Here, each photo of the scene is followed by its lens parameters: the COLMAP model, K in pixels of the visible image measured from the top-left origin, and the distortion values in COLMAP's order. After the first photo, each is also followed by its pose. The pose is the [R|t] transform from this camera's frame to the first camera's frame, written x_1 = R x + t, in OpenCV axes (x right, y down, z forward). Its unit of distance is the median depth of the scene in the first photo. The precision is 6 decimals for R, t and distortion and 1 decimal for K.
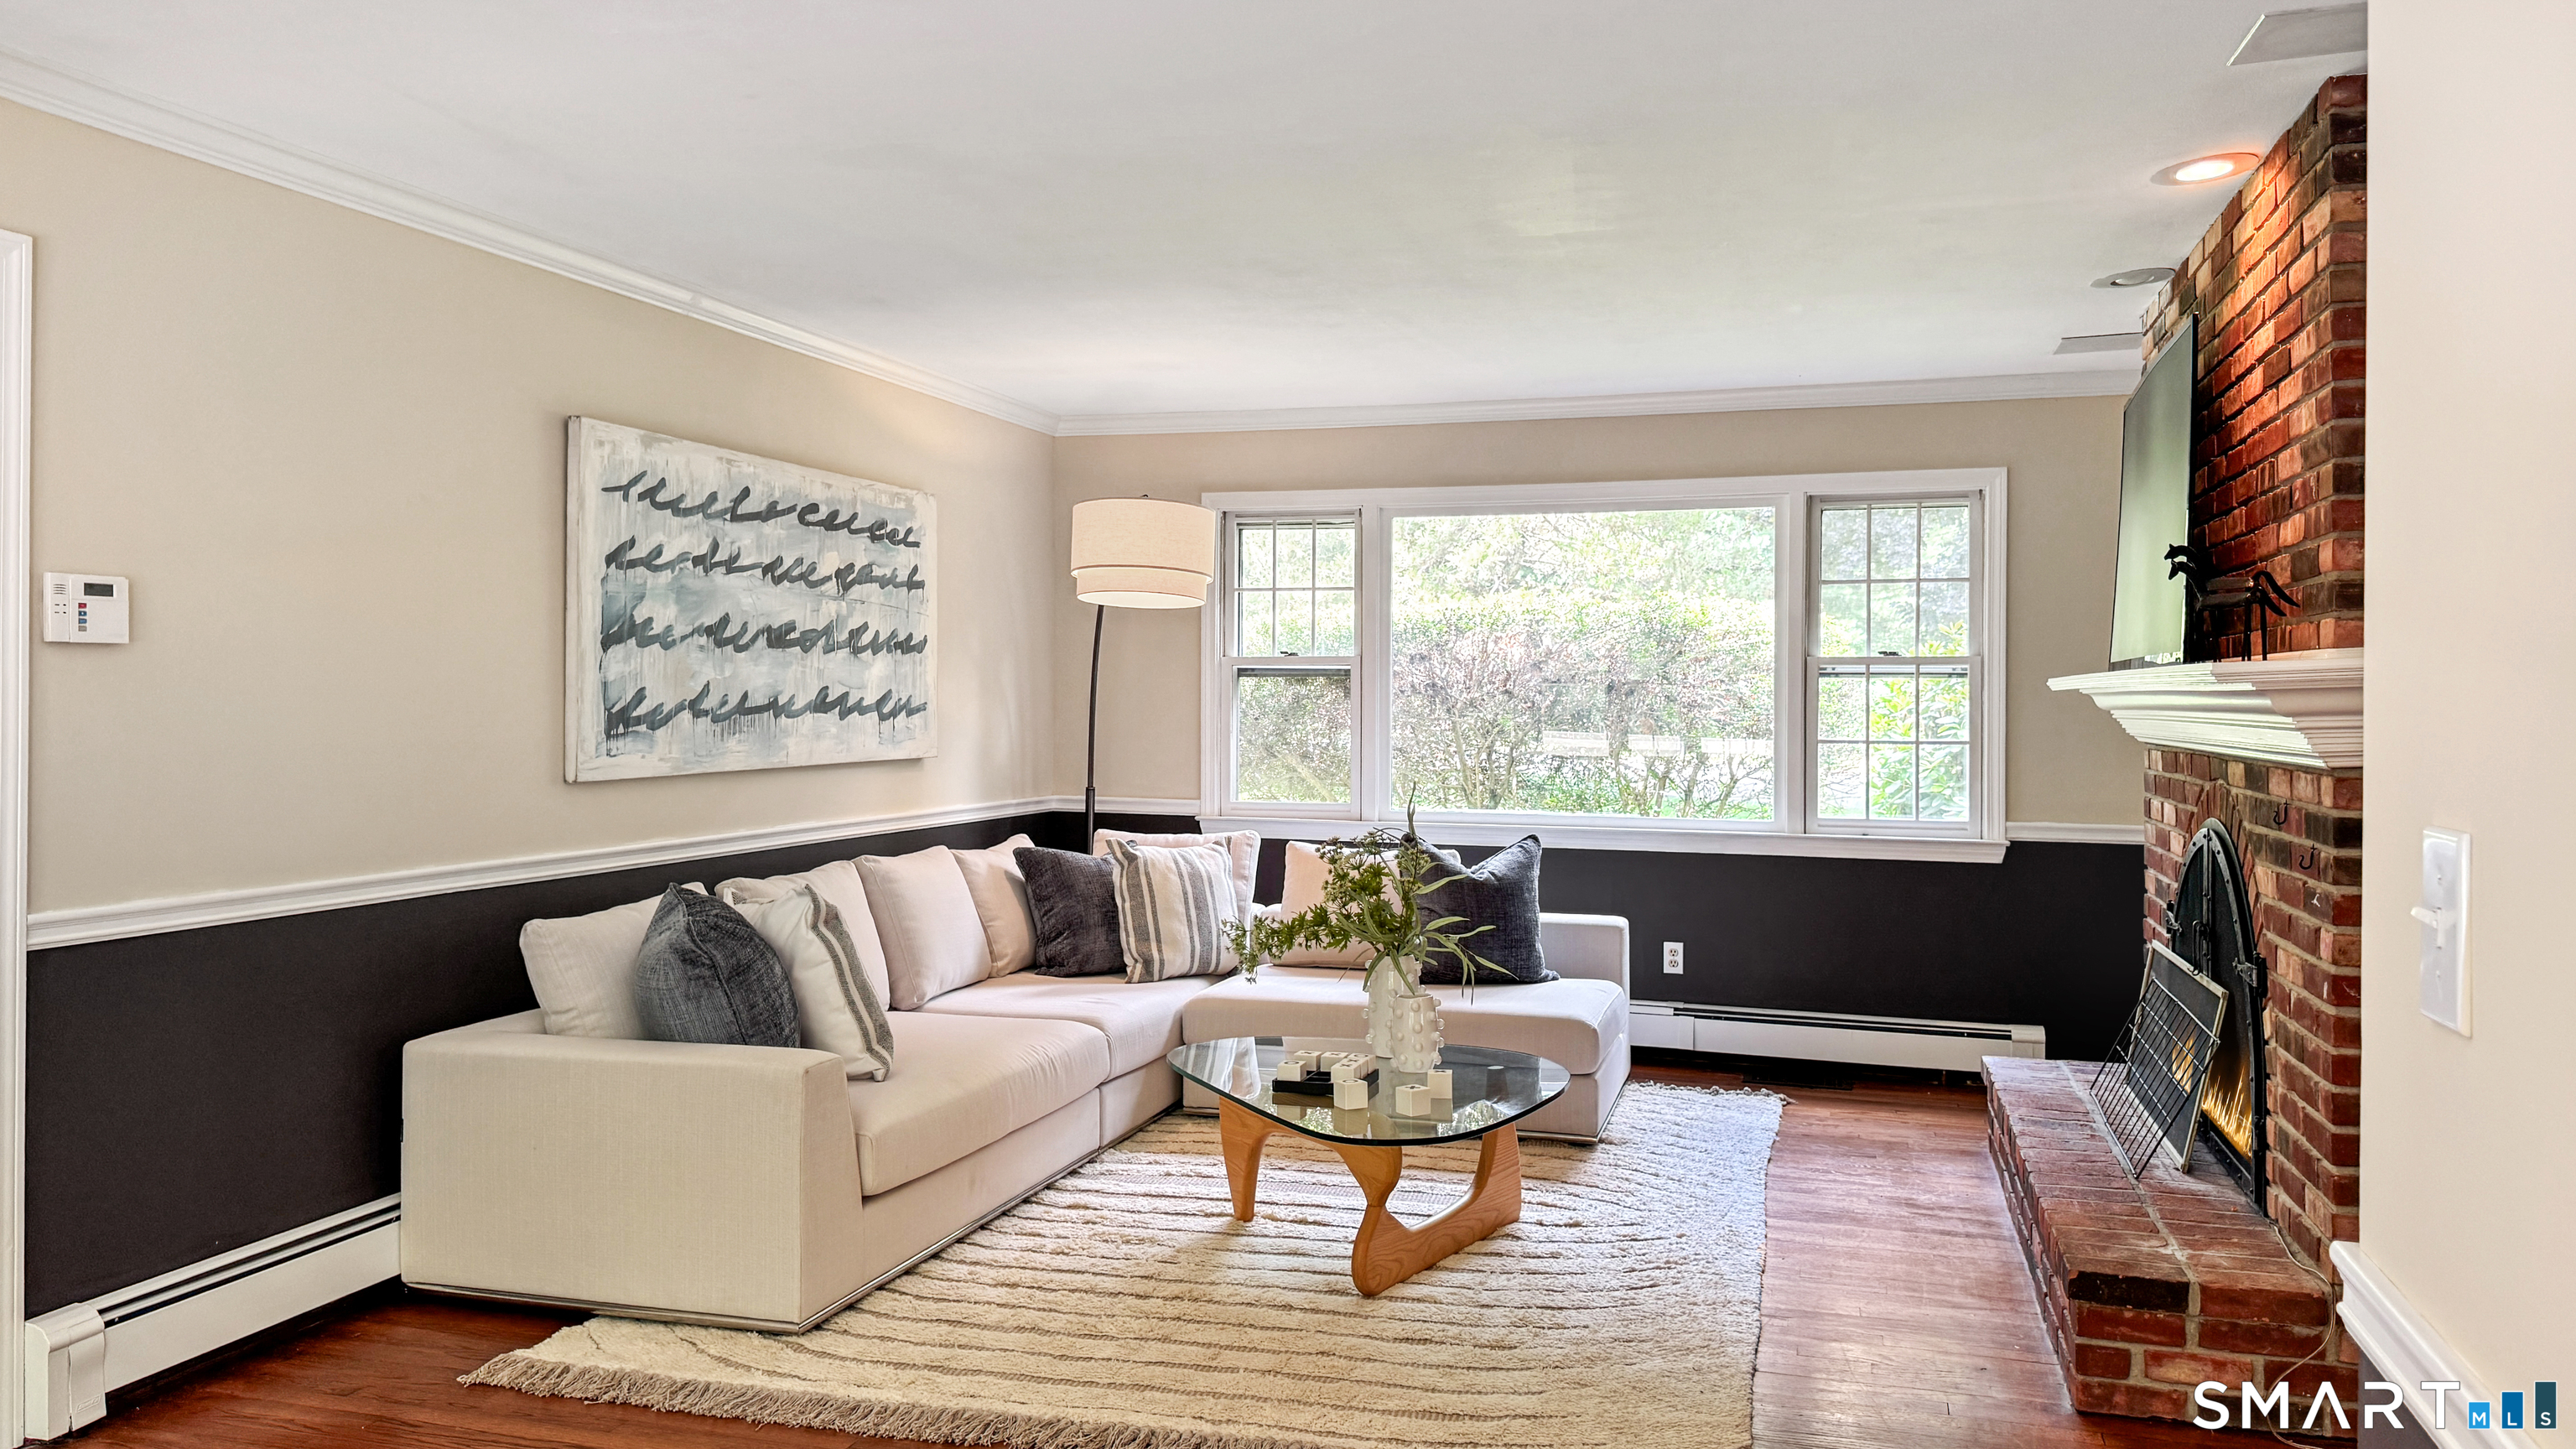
lens RADIAL K [[1840.2, 0, 1251.5], [0, 1840.2, 696.7], [0, 0, 1]] dist [0.065523, -0.109830]
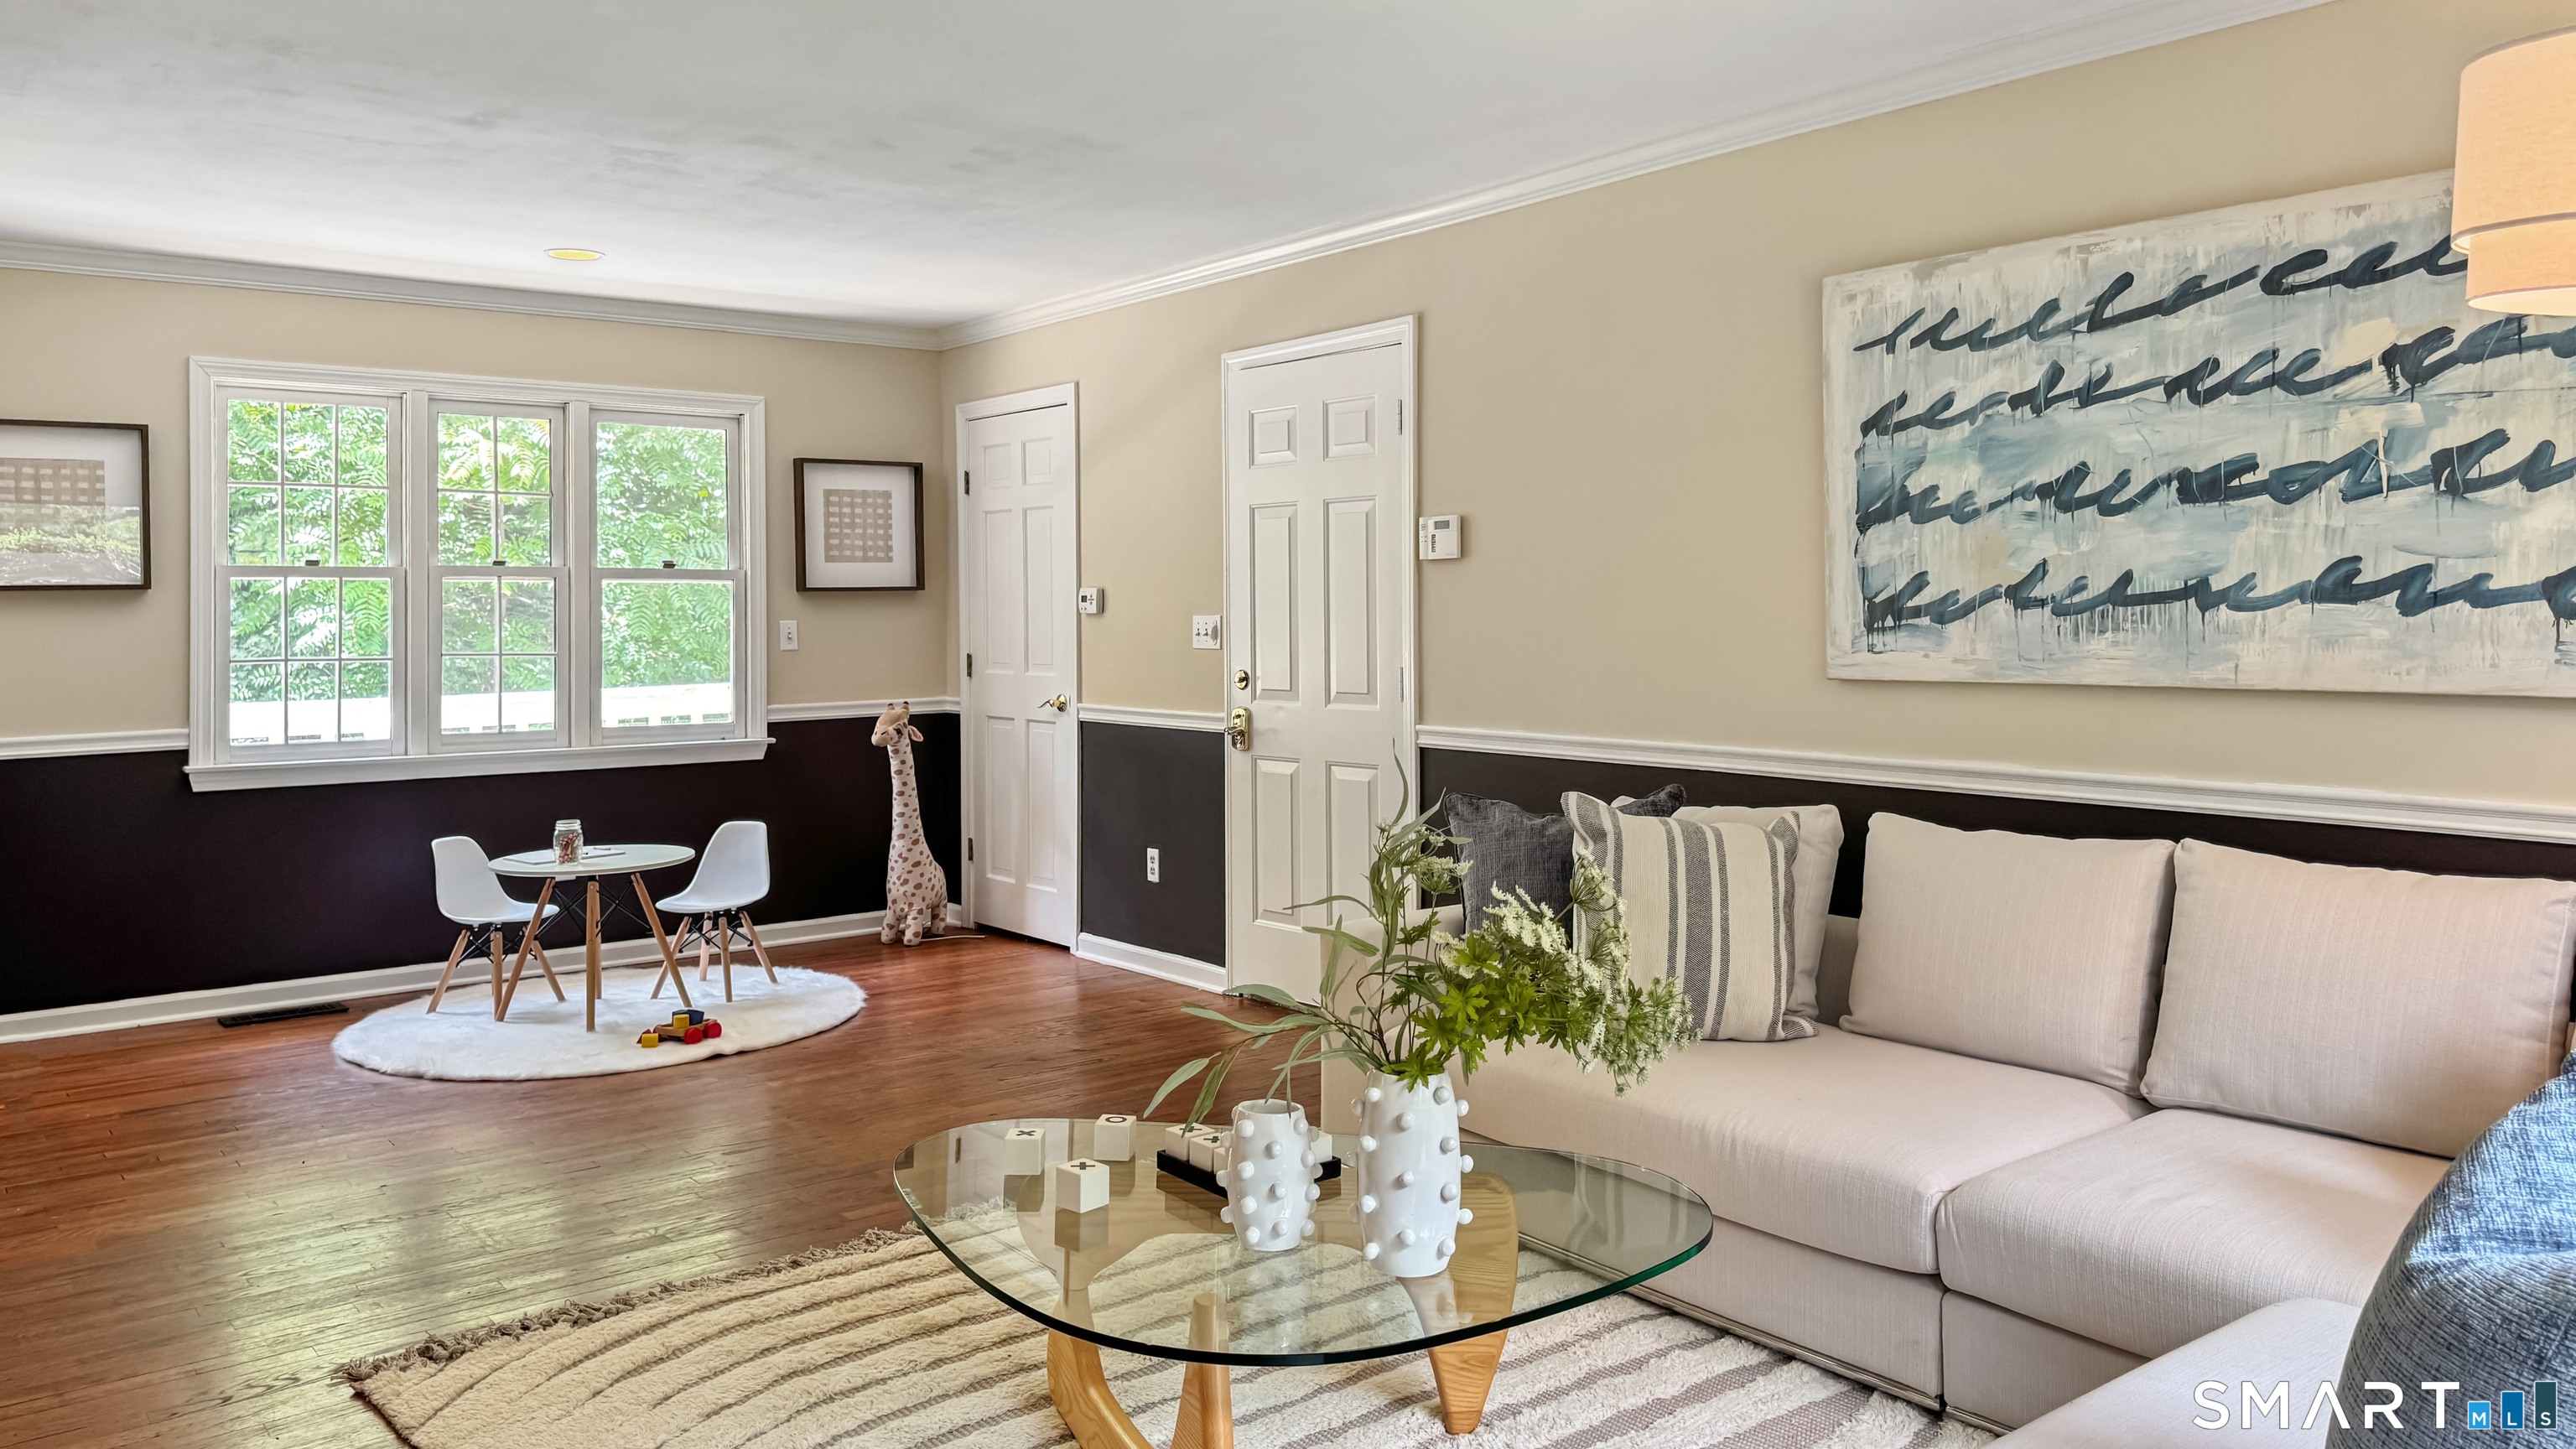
lens RADIAL K [[1840.2, 0, 1276.2], [0, 1840.2, 716.0], [0, 0, 1]] dist [0.065523, -0.109830]
pose [[-0.568375, 0.024806, -0.822396, 0.489722], [-0.014938, 0.999070, 0.040459, 0.028510], [0.822634, 0.035281, -0.567476, 1.164779]]
